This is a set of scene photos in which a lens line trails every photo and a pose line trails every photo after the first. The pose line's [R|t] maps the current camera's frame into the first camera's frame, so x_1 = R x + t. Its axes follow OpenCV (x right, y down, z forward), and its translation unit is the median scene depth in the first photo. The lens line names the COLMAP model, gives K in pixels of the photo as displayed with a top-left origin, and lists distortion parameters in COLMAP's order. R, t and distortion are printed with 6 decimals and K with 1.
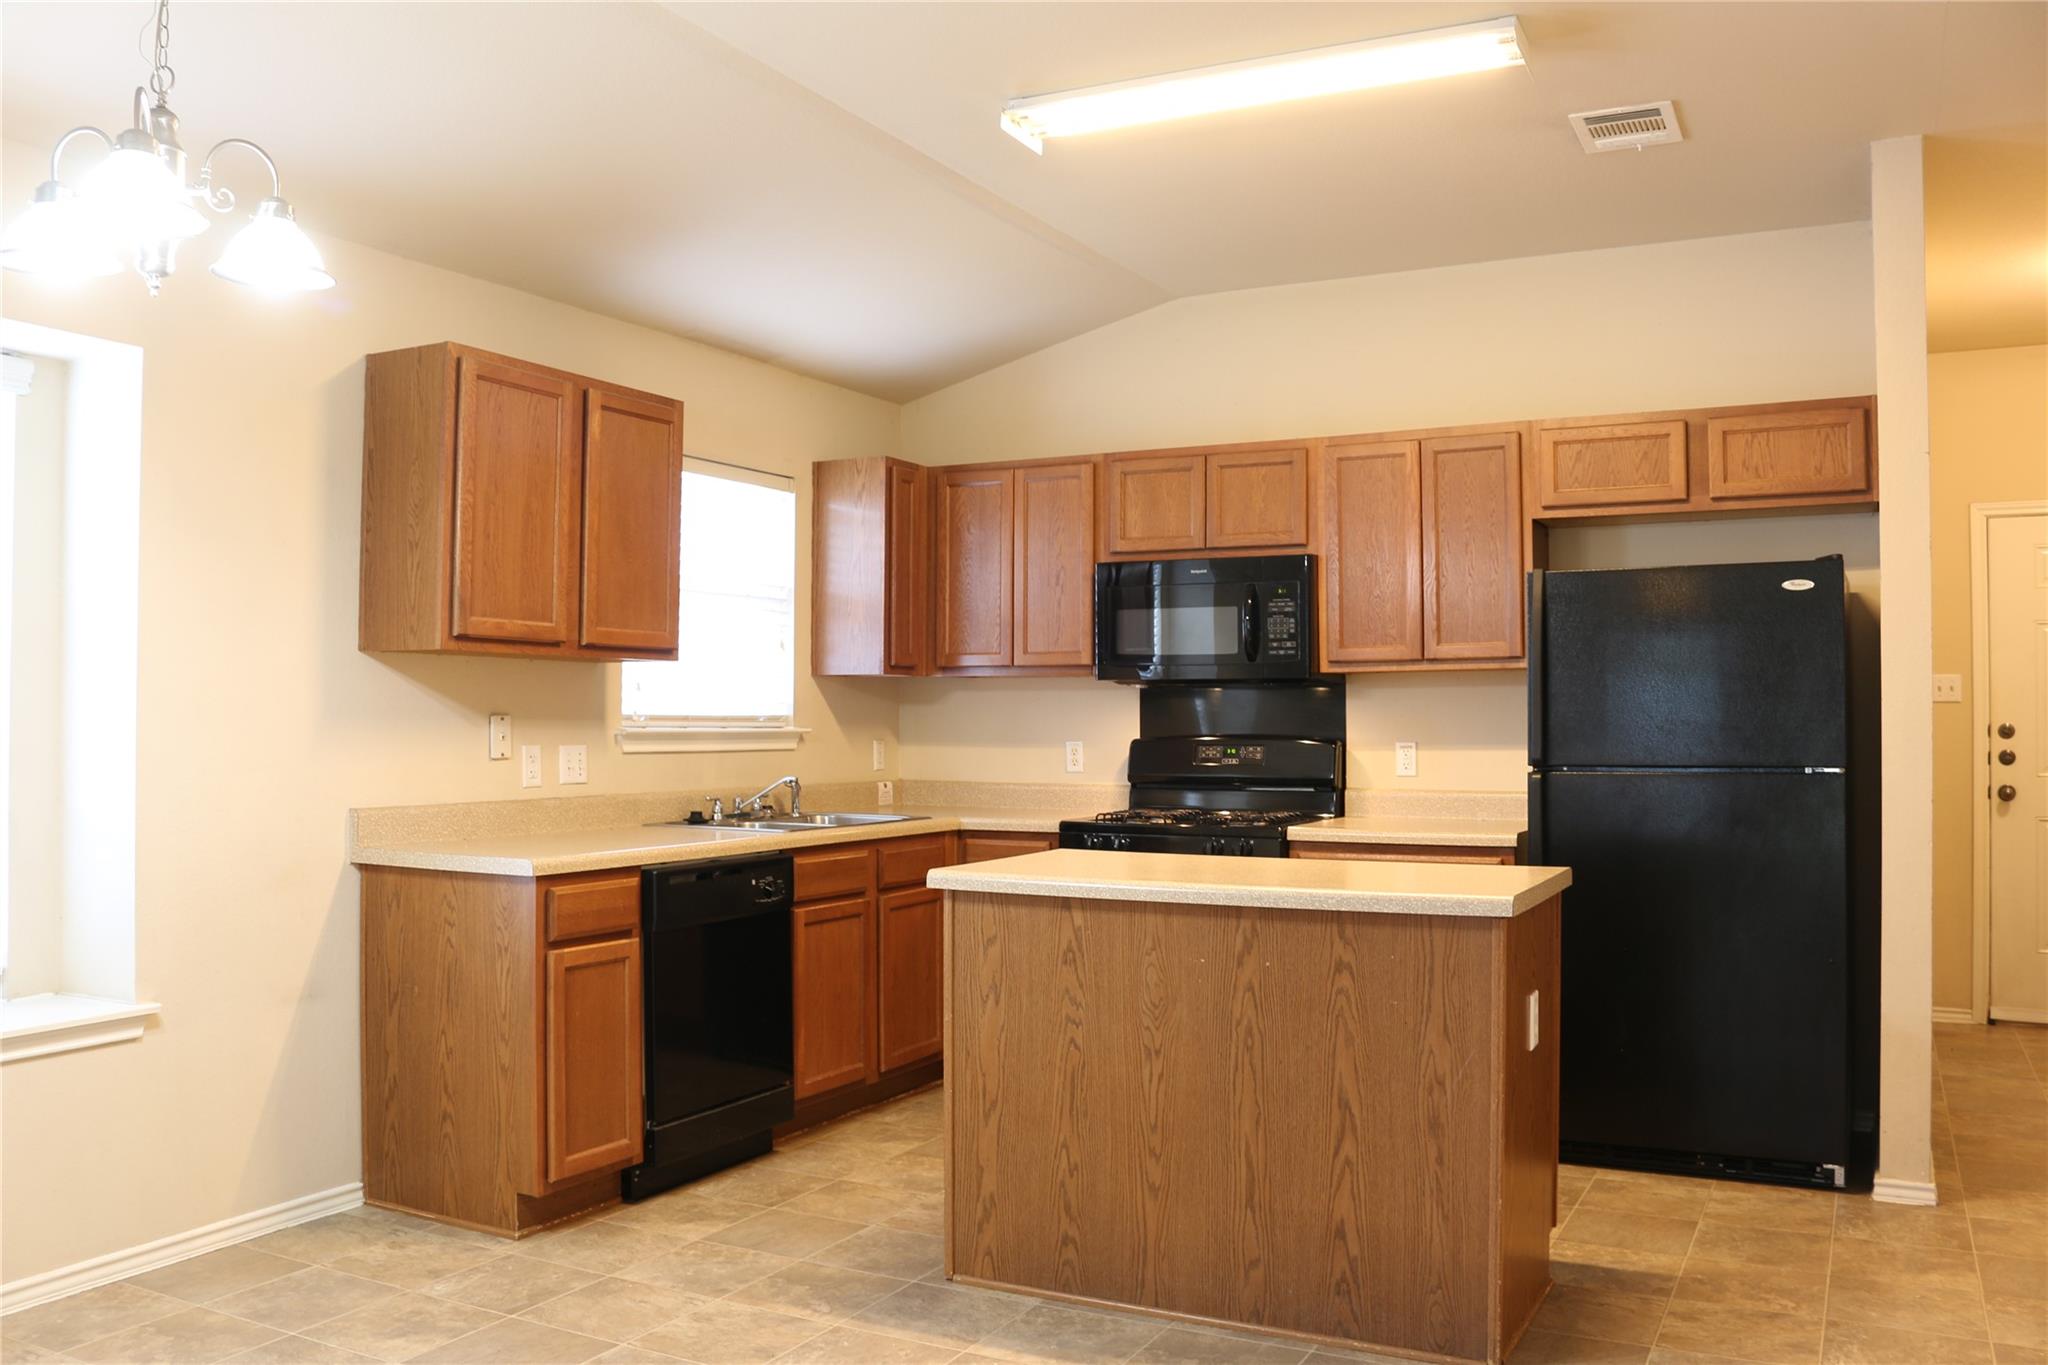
lens RADIAL K [[1676.6, 0, 1019.2], [0, 1676.6, 685.2], [0, 0, 1]] dist [-0.165373, 0.154386]
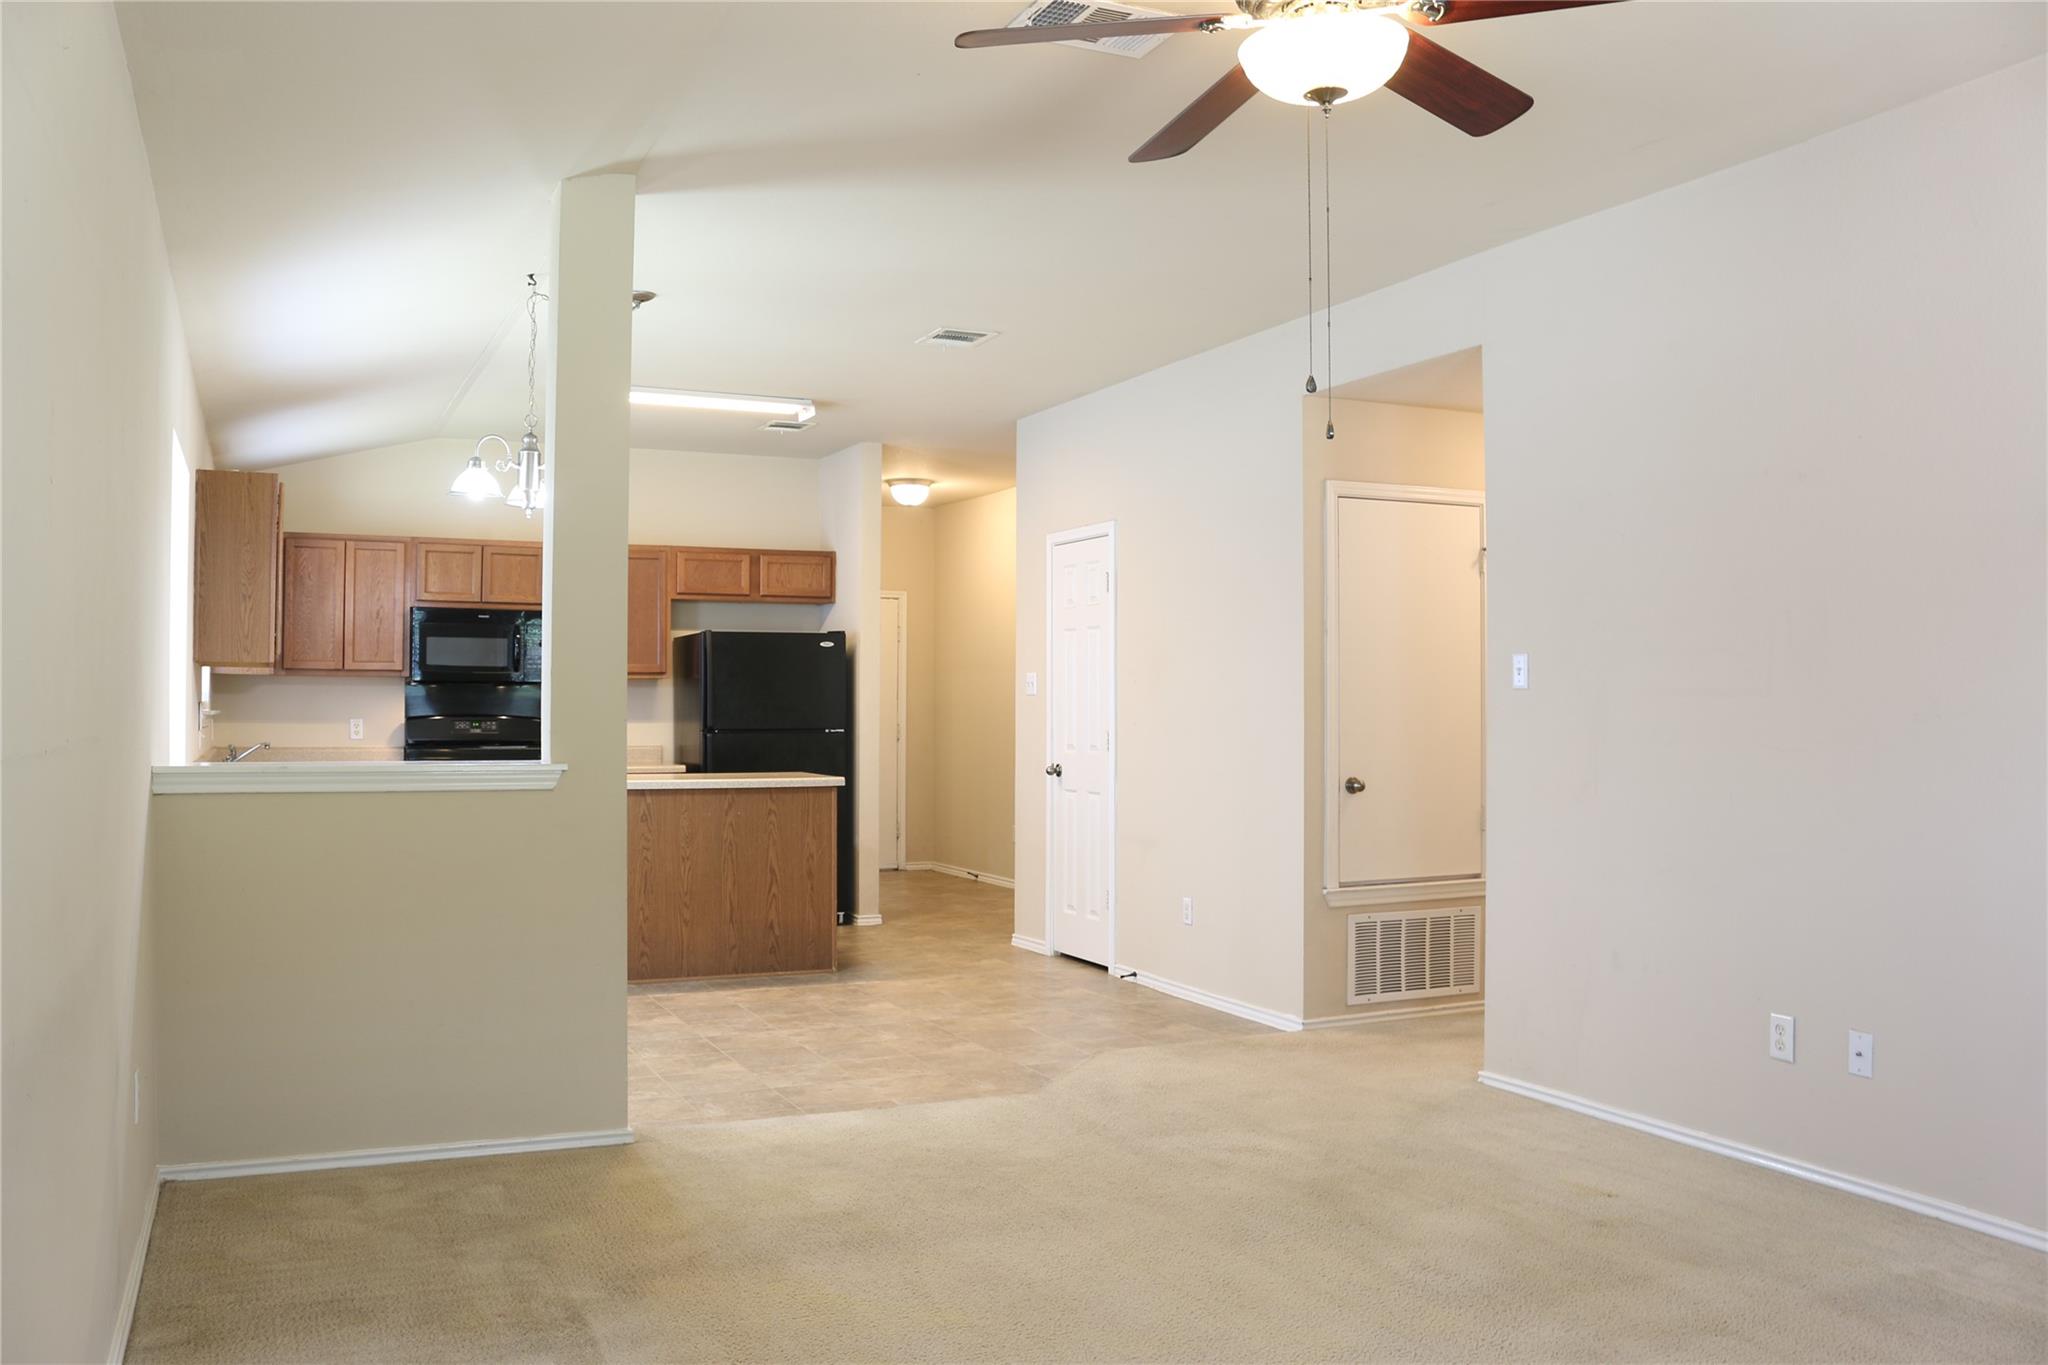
lens RADIAL K [[1676.6, 0, 1019.2], [0, 1676.6, 685.2], [0, 0, 1]] dist [-0.165373, 0.154386]
pose [[0.606315, 0.011409, 0.795143, -1.000573], [-0.019307, 0.999814, 0.000377, -0.012005], [-0.794990, -0.015581, 0.606422, -0.482935]]
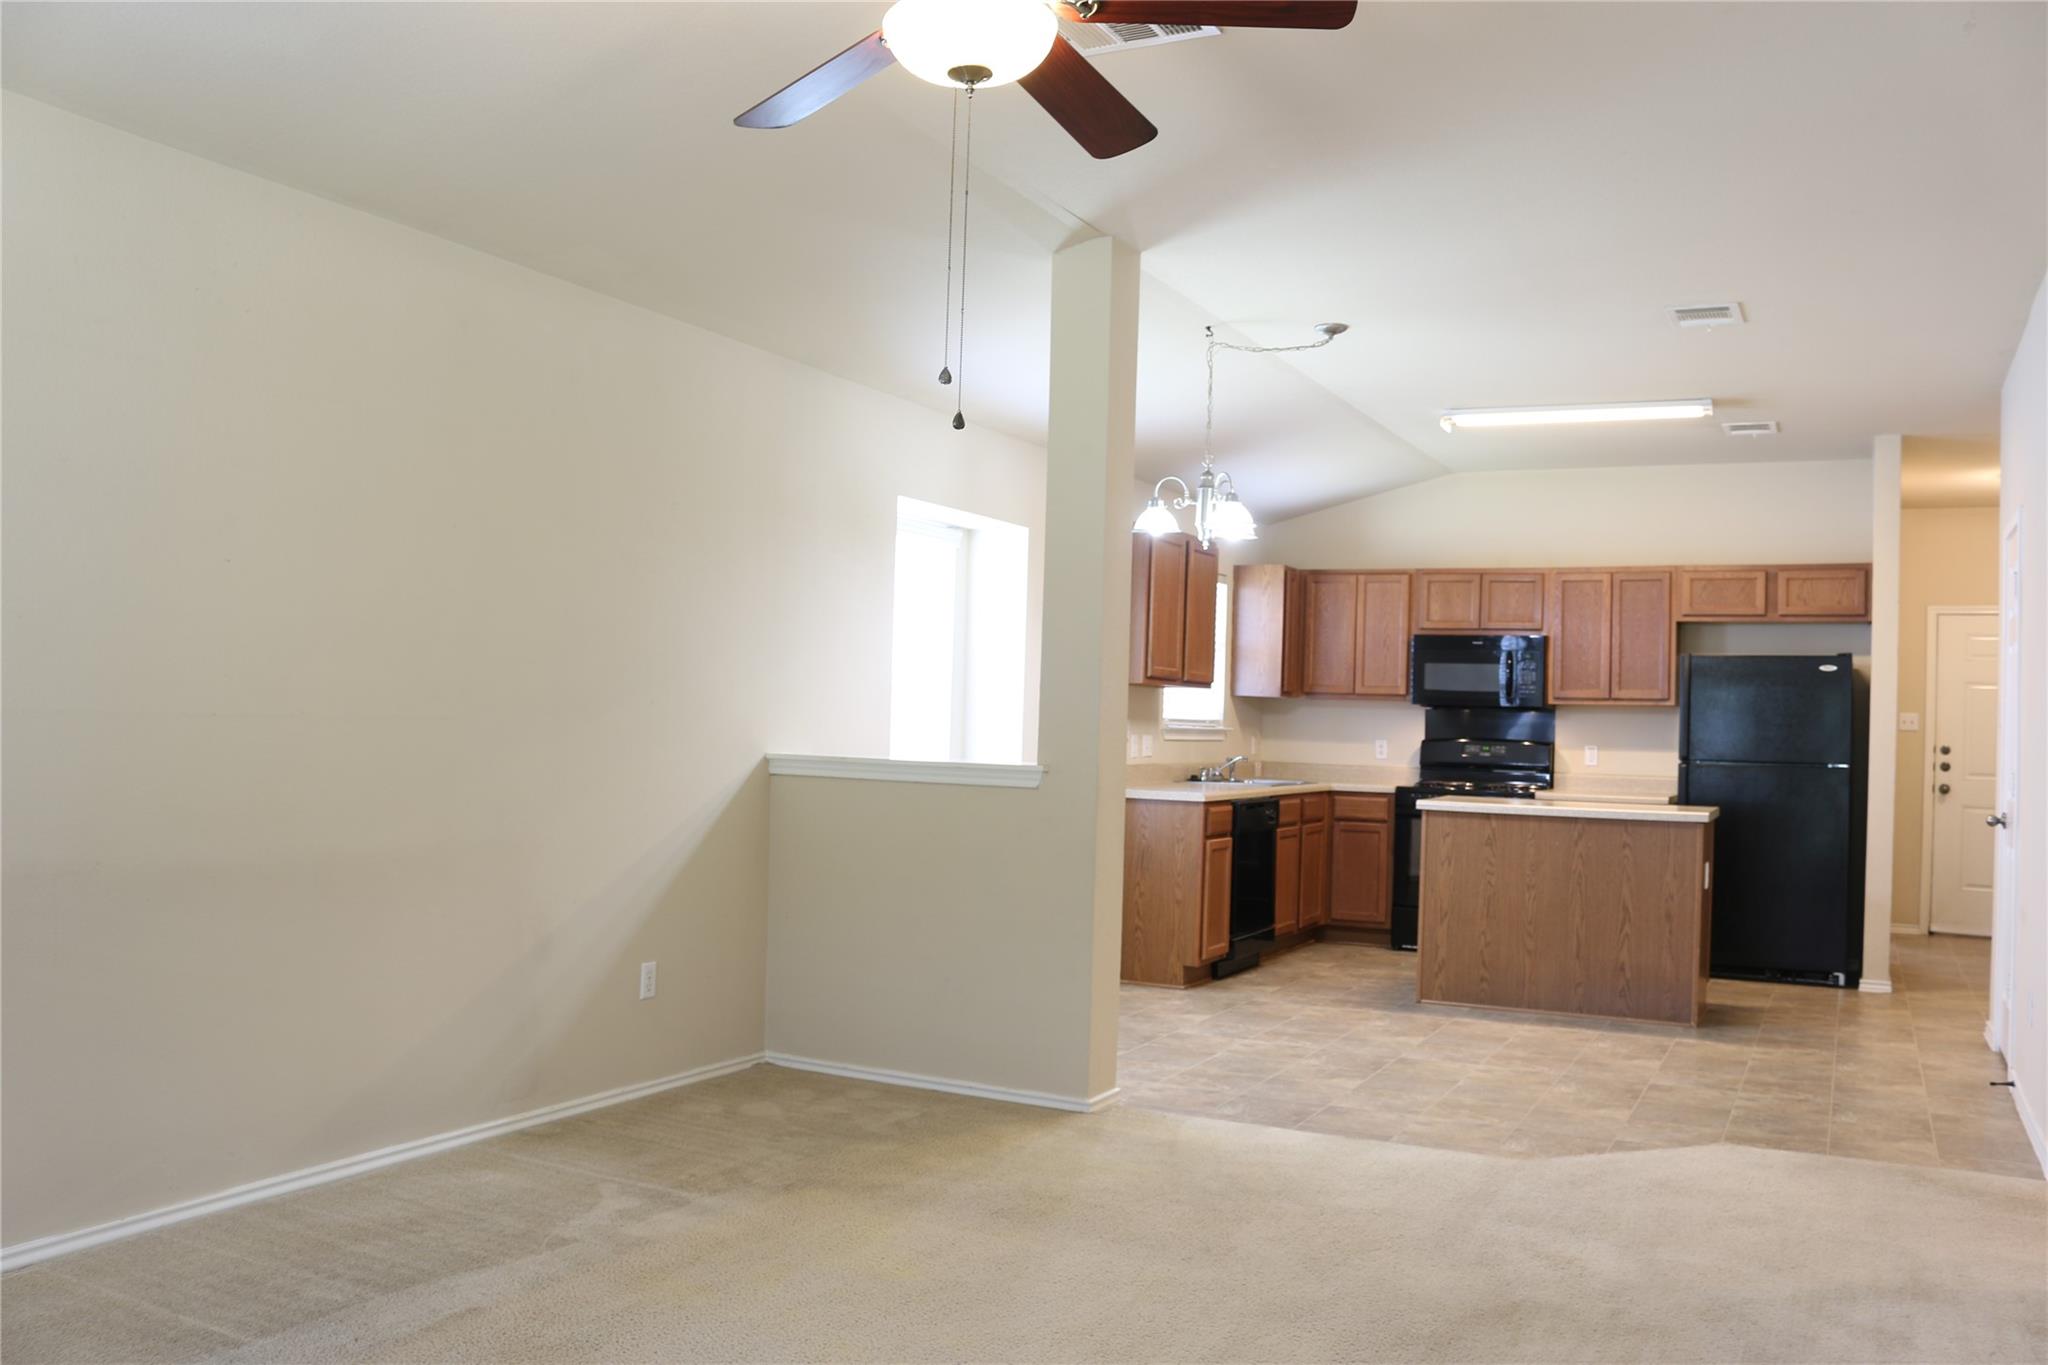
lens RADIAL K [[1676.6, 0, 1019.2], [0, 1676.6, 685.2], [0, 0, 1]] dist [-0.165373, 0.154386]
pose [[0.999533, 0.028790, 0.010213, -0.432227], [-0.028804, 0.999584, 0.001165, -0.014945], [-0.010175, -0.001459, 0.999947, -0.791701]]
